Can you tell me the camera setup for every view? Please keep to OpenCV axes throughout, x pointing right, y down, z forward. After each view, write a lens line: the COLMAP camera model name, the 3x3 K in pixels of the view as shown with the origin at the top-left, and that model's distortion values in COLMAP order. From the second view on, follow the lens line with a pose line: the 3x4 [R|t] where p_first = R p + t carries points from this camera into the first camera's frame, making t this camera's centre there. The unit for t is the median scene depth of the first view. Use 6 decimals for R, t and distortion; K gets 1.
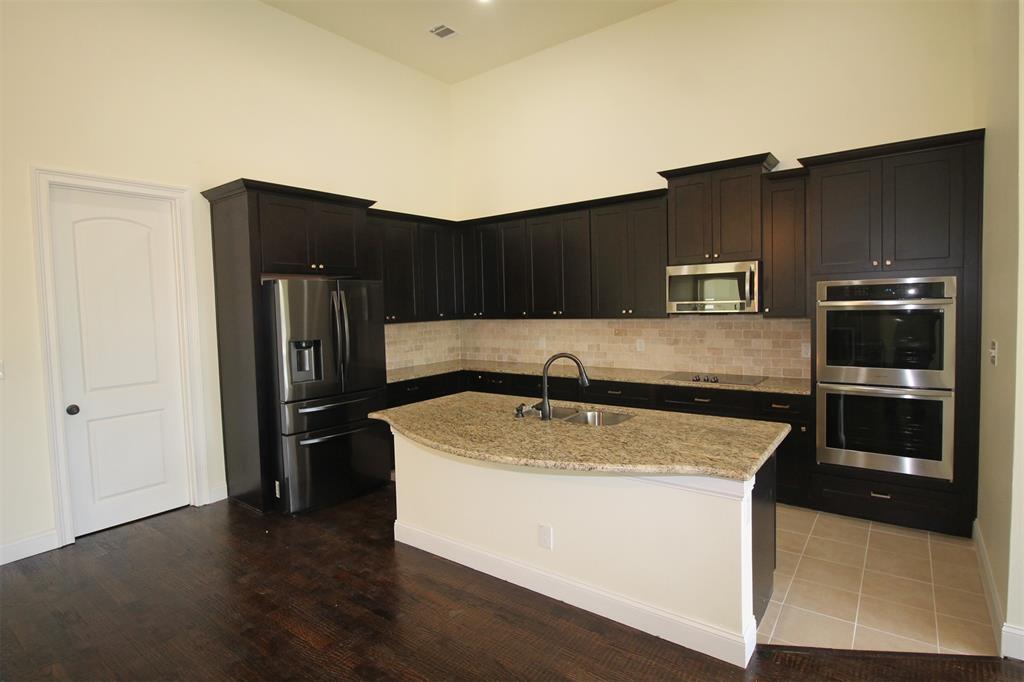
lens RADIAL K [[528.3, 0, 513.9], [0, 528.3, 332.4], [0, 0, 1]] dist [0.010458, 0.000415]
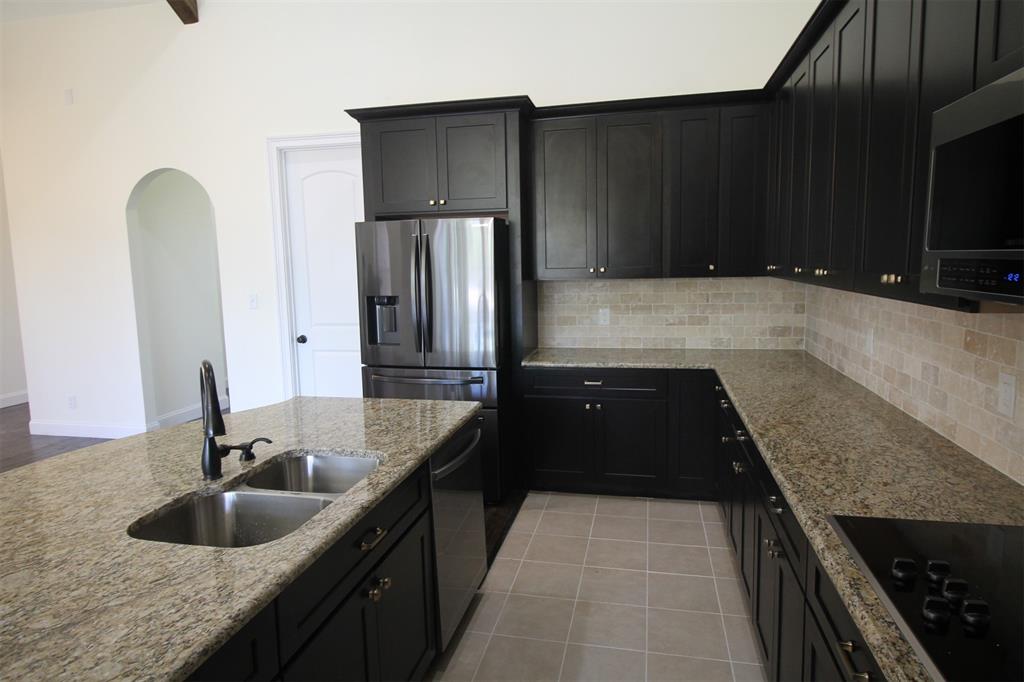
lens RADIAL K [[609.7, 0, 511.9], [0, 609.7, 340.4], [0, 0, 1]] dist [-0.002628, -0.001465]
pose [[0.406603, 0.140194, -0.902784, 0.486899], [-0.040047, 0.989941, 0.135692, -0.045865], [0.912727, -0.019018, 0.408127, 0.692378]]
